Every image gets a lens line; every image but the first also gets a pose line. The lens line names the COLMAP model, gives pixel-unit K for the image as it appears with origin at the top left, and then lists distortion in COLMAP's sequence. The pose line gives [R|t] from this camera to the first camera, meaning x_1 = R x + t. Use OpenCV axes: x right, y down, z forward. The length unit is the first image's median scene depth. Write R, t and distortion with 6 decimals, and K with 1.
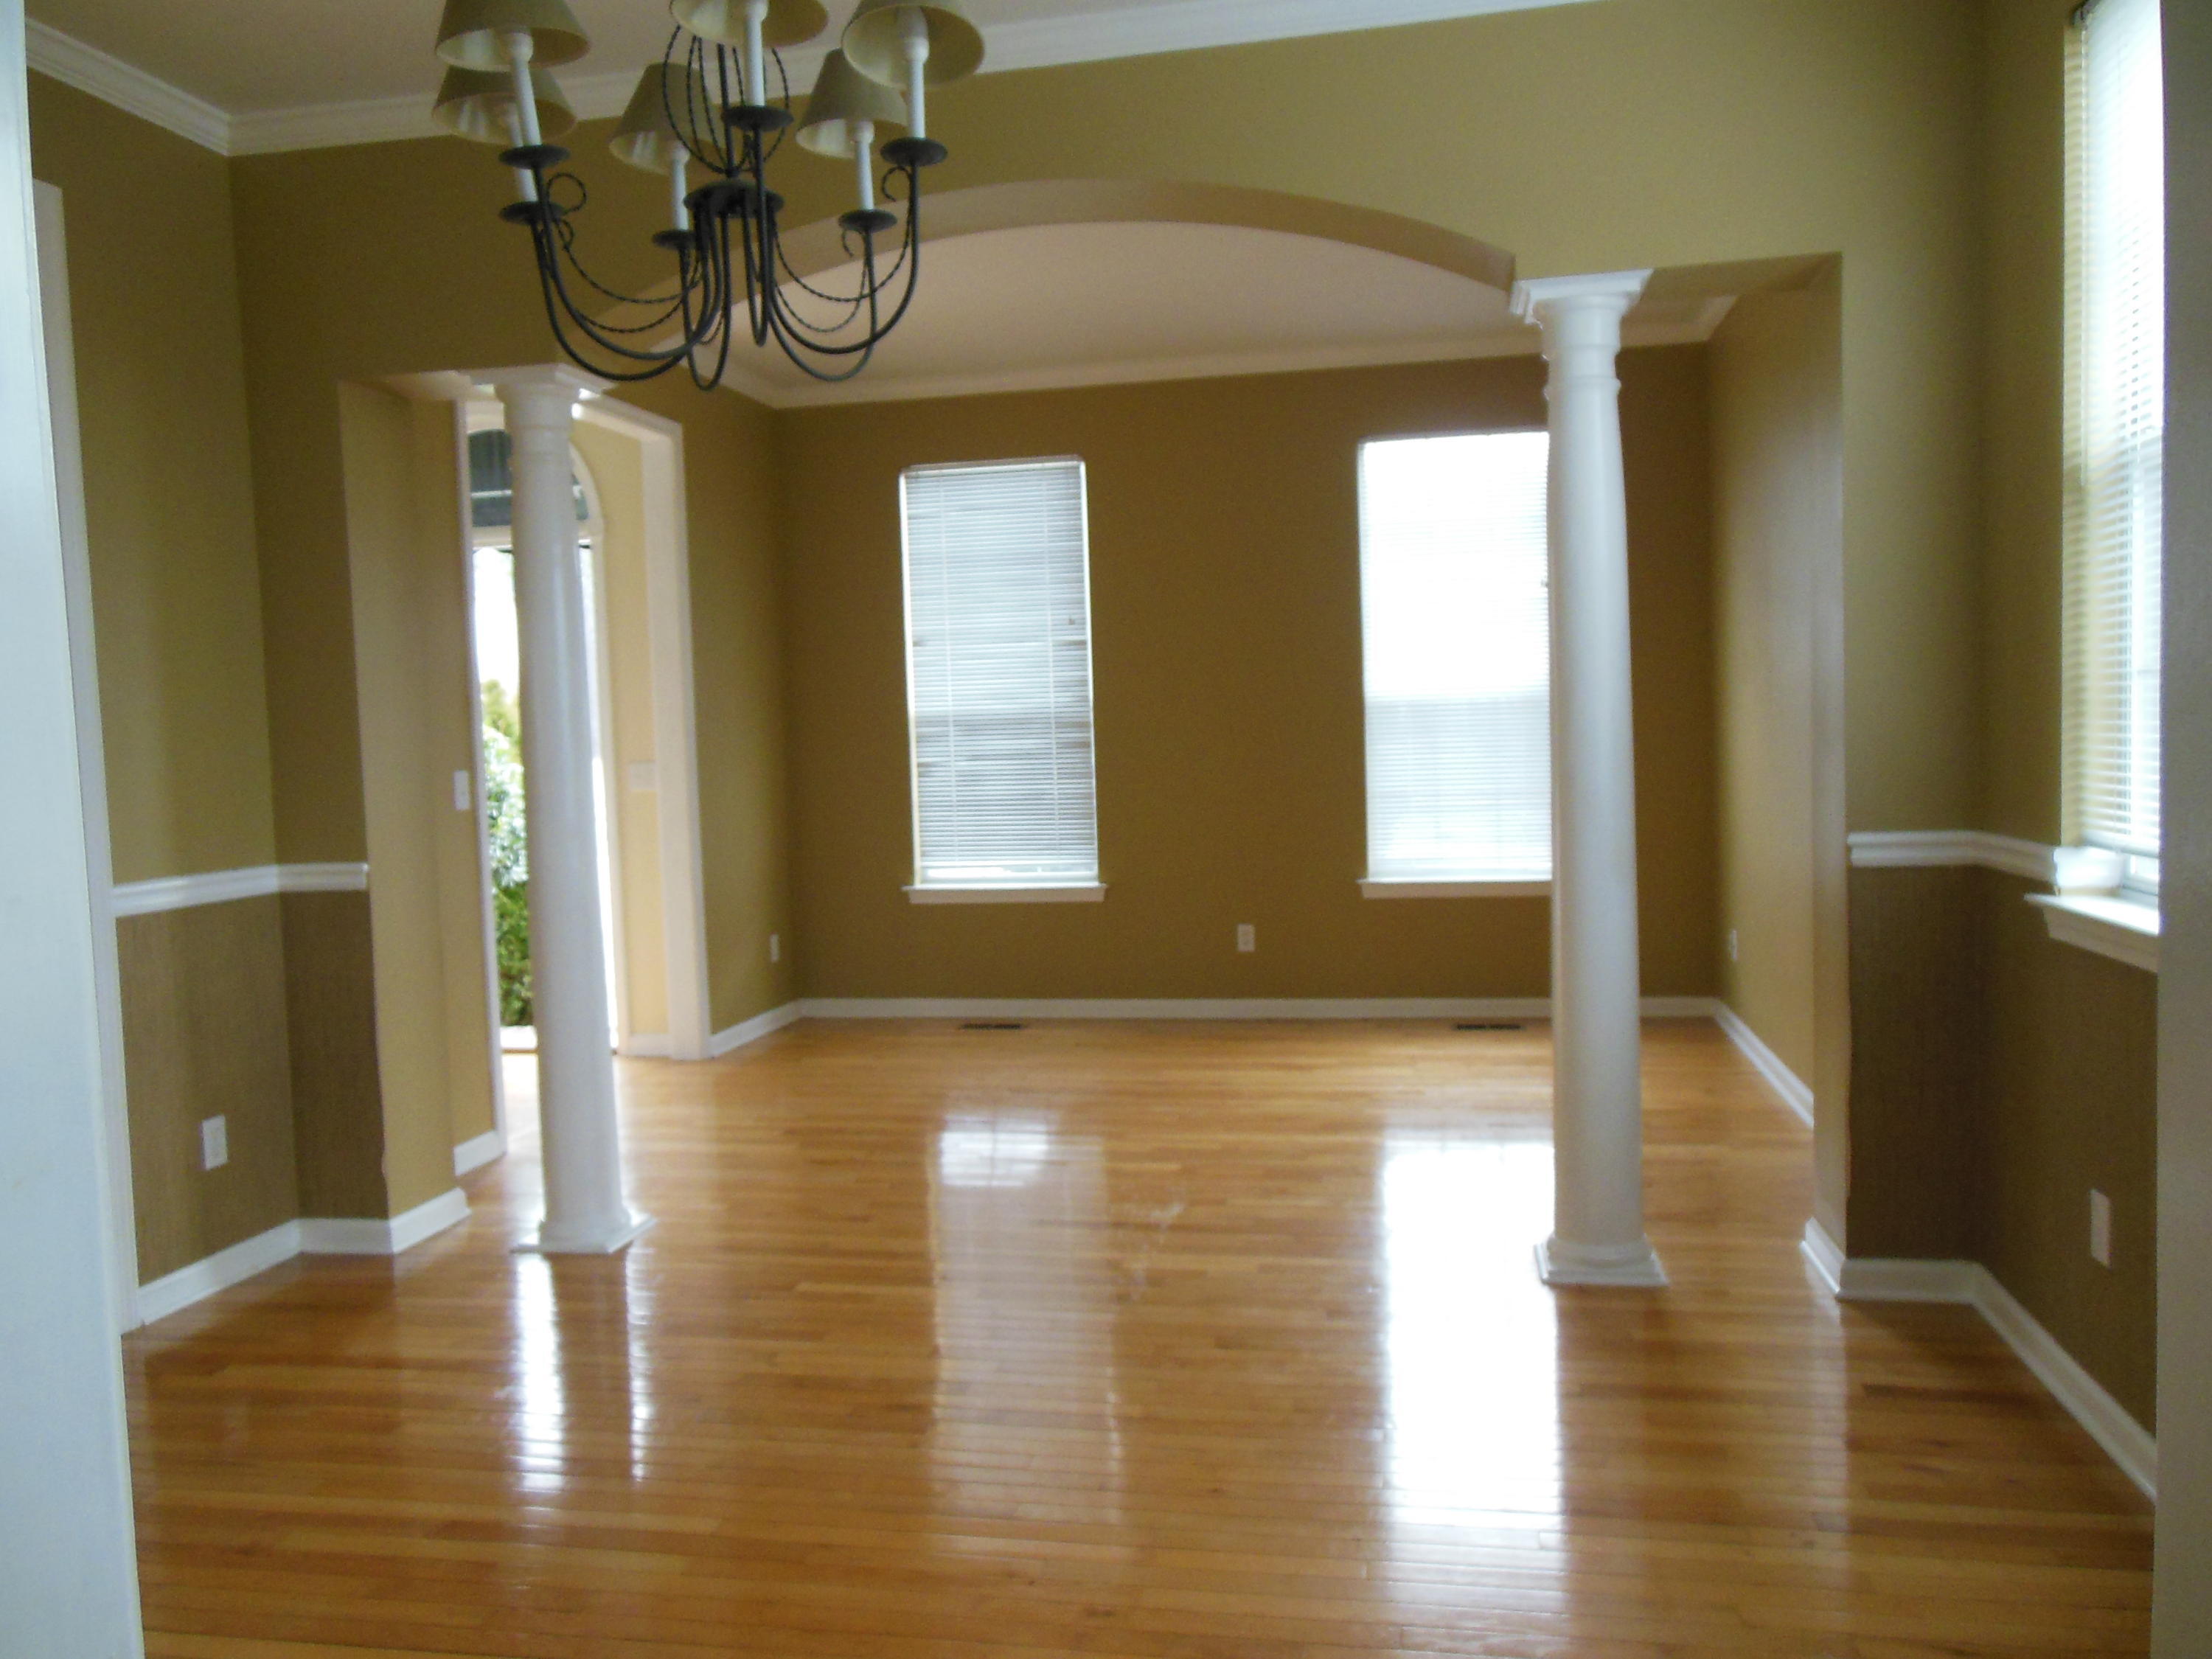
lens RADIAL K [[1678.8, 0, 1142.7], [0, 1678.8, 834.4], [0, 0, 1]] dist [-0.070650, 0.091512]
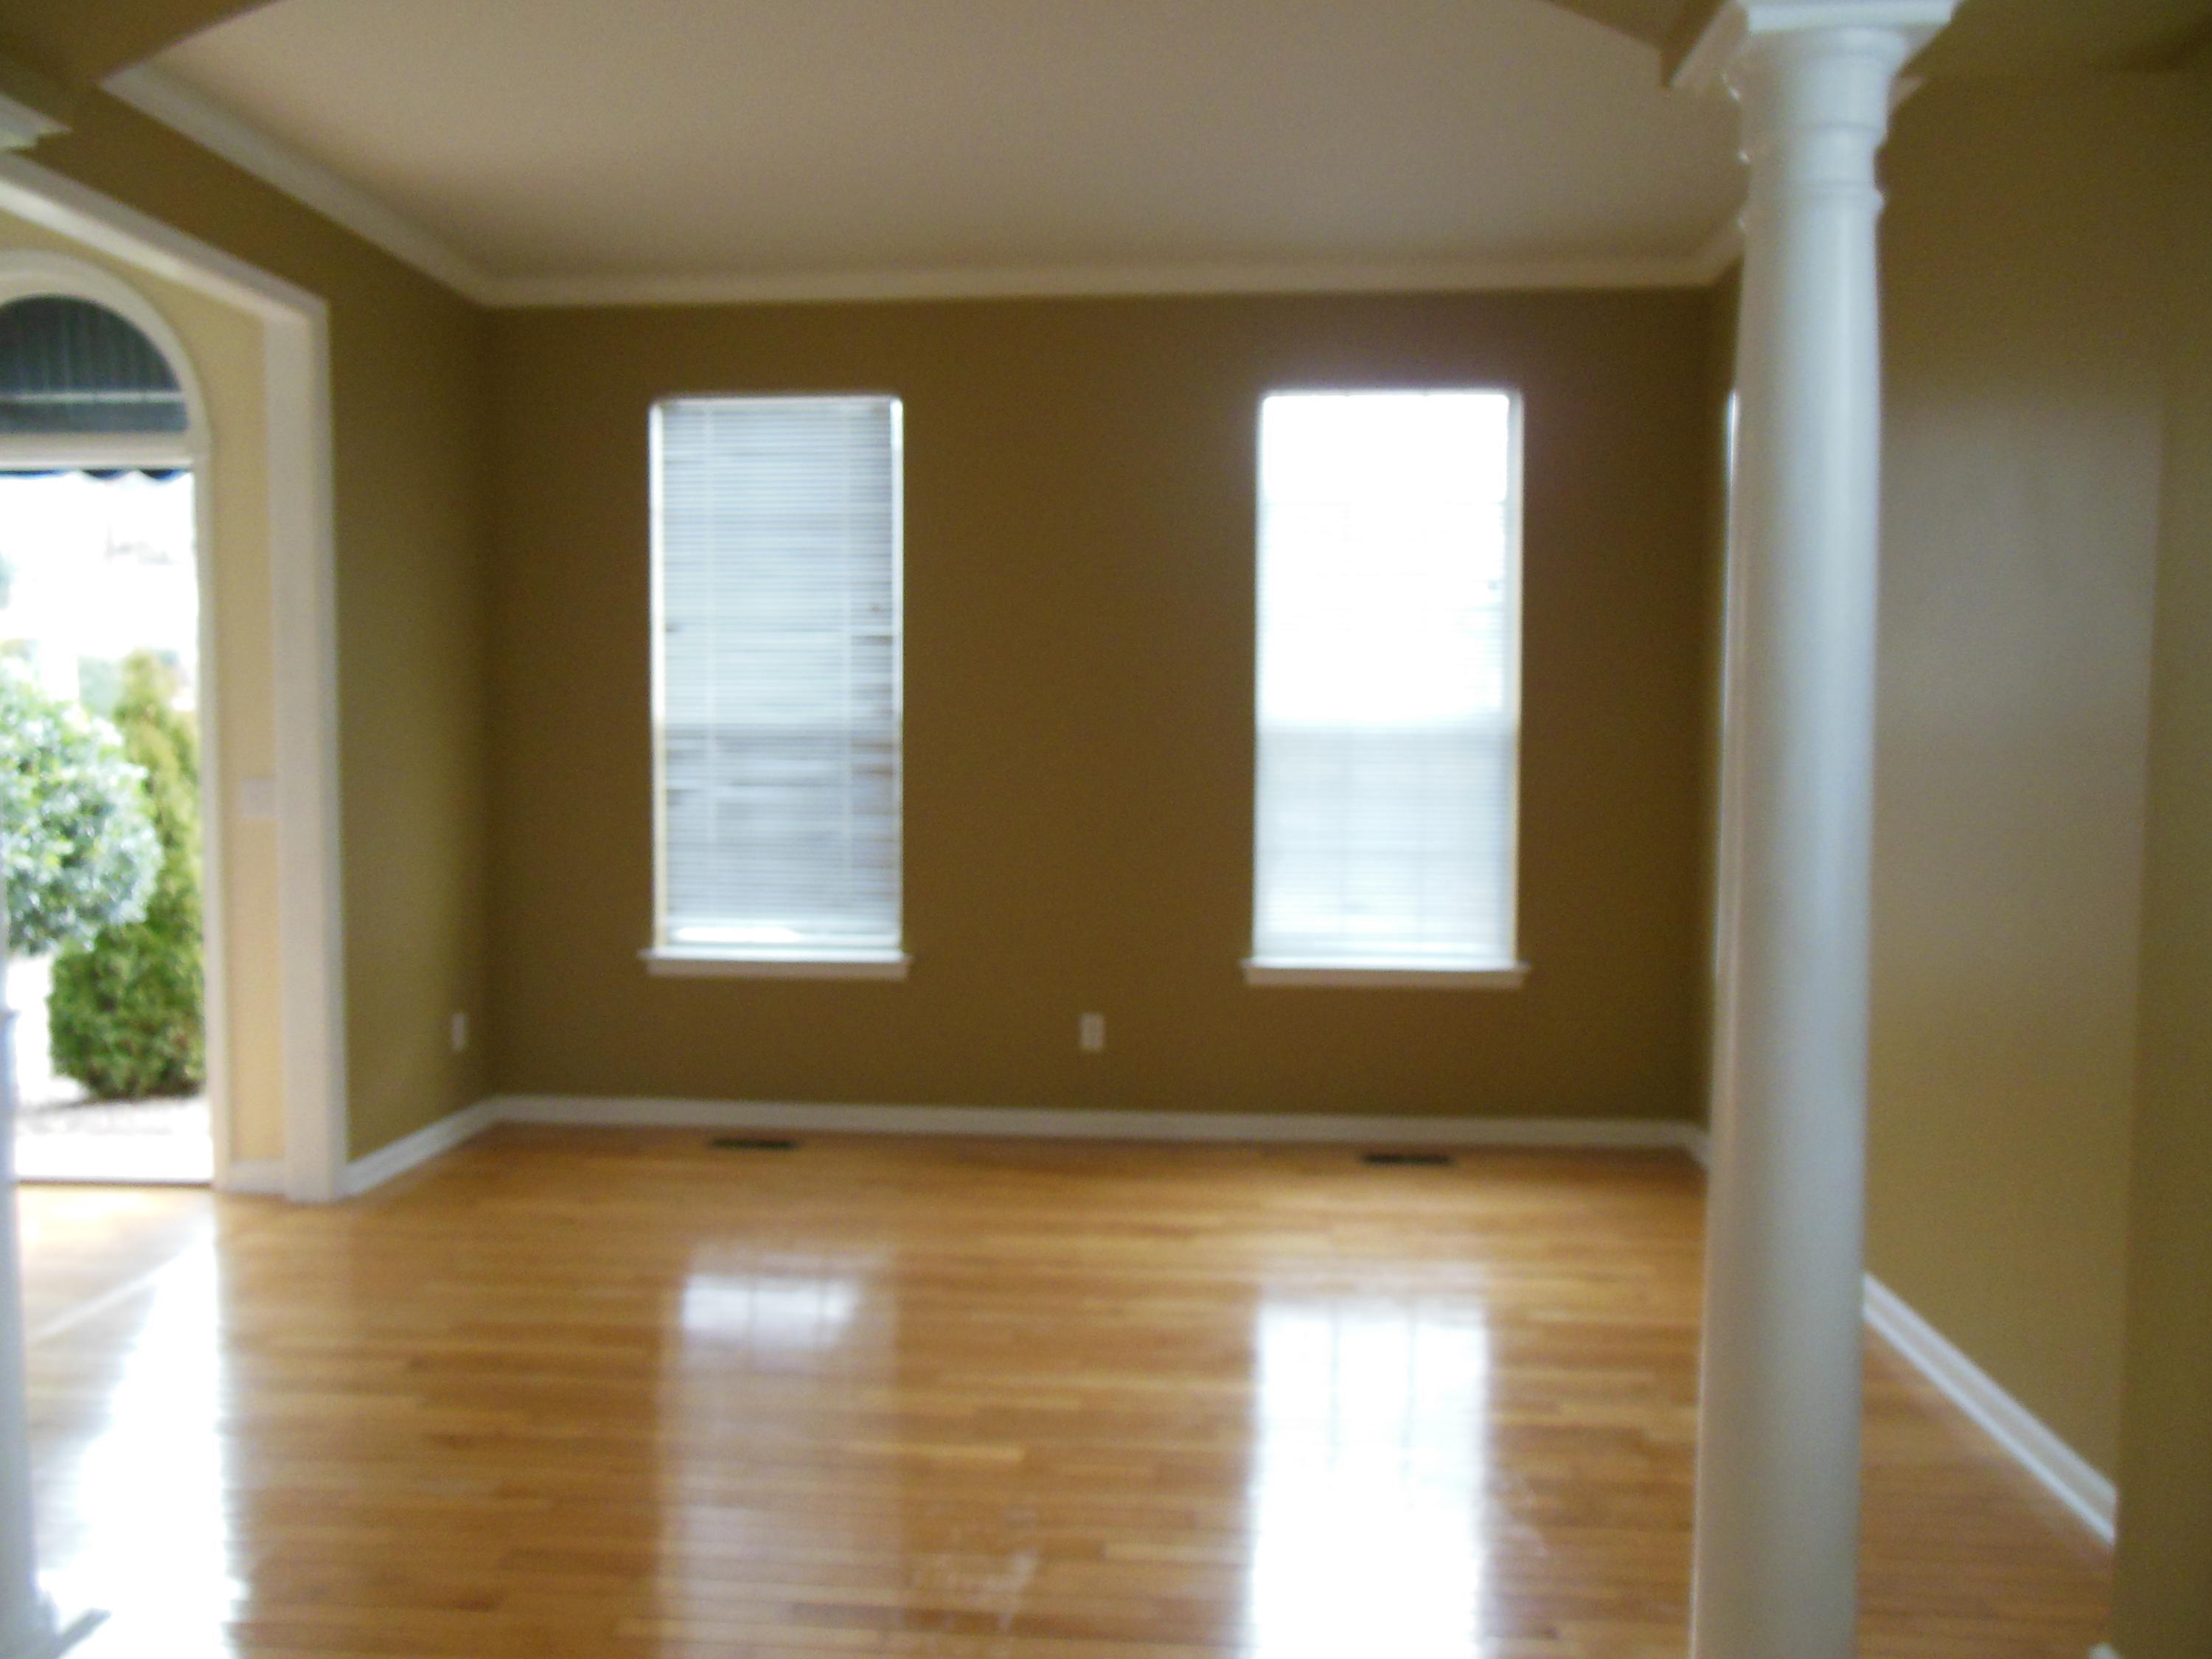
lens RADIAL K [[1695.1, 0, 1101.1], [0, 1695.1, 831.6], [0, 0, 1]] dist [-0.046947, 0.093477]
pose [[0.994992, 0.030873, 0.095067, -0.010593], [-0.030156, 0.999505, -0.008972, -0.022654], [-0.095297, 0.006060, 0.995430, 0.228965]]
